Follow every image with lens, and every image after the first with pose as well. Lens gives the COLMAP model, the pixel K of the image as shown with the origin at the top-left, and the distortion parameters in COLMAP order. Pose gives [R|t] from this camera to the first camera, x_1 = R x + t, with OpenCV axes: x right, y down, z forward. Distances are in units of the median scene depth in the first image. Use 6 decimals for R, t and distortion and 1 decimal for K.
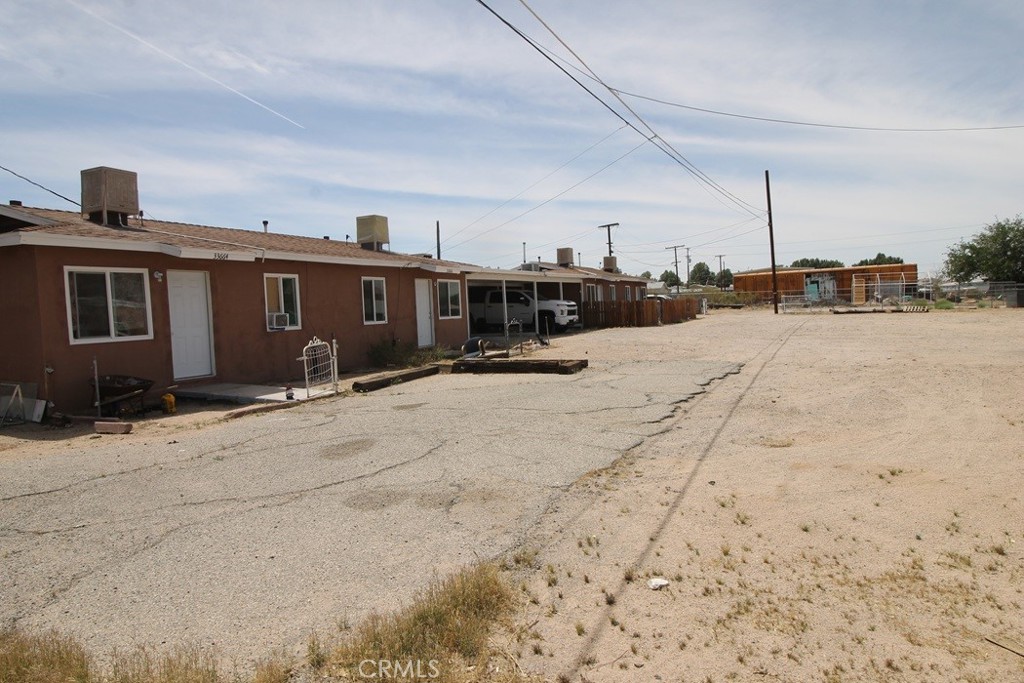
lens RADIAL K [[654.0, 0, 522.8], [0, 654.0, 344.1], [0, 0, 1]] dist [0.013264, -0.013356]
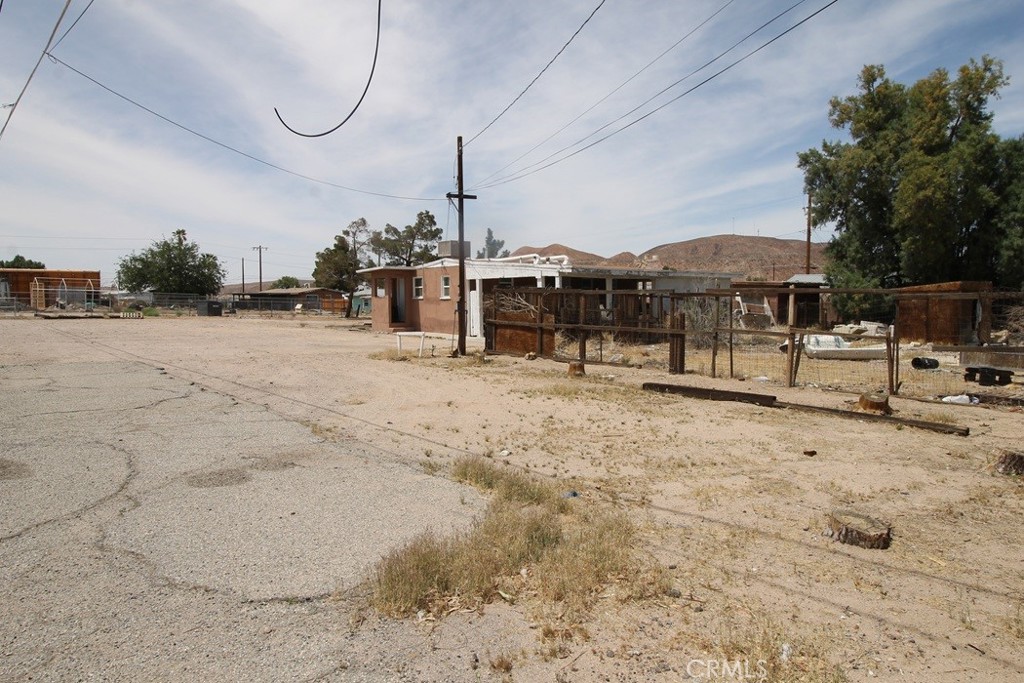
lens RADIAL K [[654.0, 0, 516.0], [0, 654.0, 324.9], [0, 0, 1]] dist [0.013264, -0.013356]
pose [[0.395195, 0.005689, 0.918580, -0.166480], [0.033840, 0.999212, -0.020747, 0.006525], [-0.917974, 0.039284, 0.394691, 0.030579]]
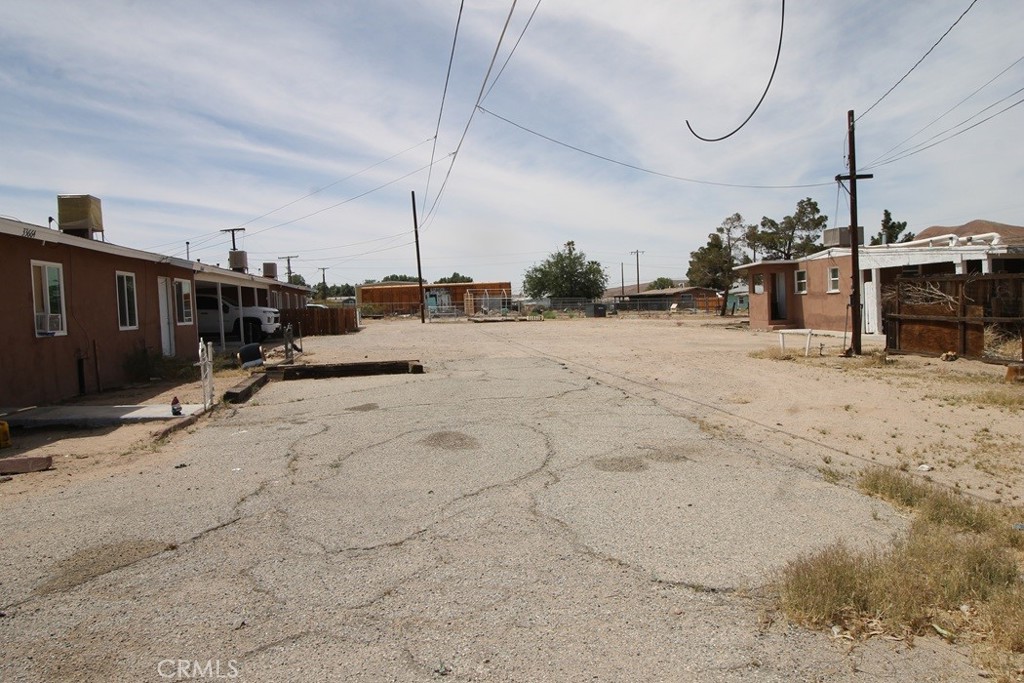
lens RADIAL K [[654.0, 0, 515.9], [0, 654.0, 325.2], [0, 0, 1]] dist [0.013264, -0.013356]
pose [[0.818569, -0.006736, 0.574369, -0.173440], [0.035007, 0.998658, -0.038178, 0.006852], [-0.573341, 0.051359, 0.817706, 0.033986]]
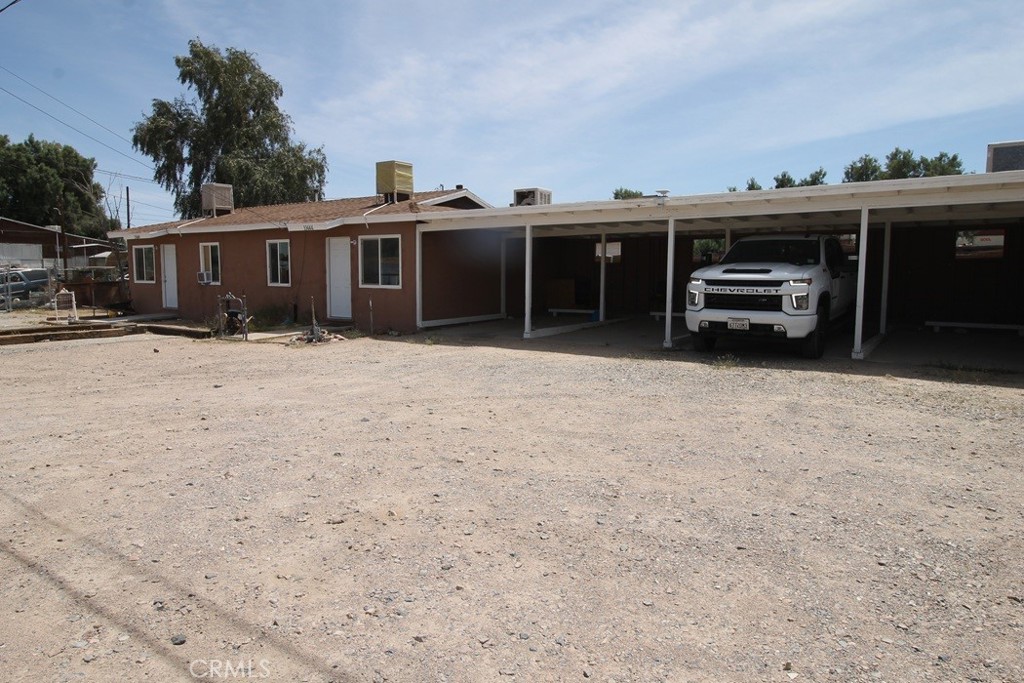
lens RADIAL K [[654.0, 0, 521.5], [0, 654.0, 333.8], [0, 0, 1]] dist [0.013264, -0.013356]
pose [[-0.162916, 0.129545, -0.978098, 0.414745], [-0.053402, 0.988732, 0.139848, -0.069363], [0.985194, 0.075016, -0.154163, 0.888125]]
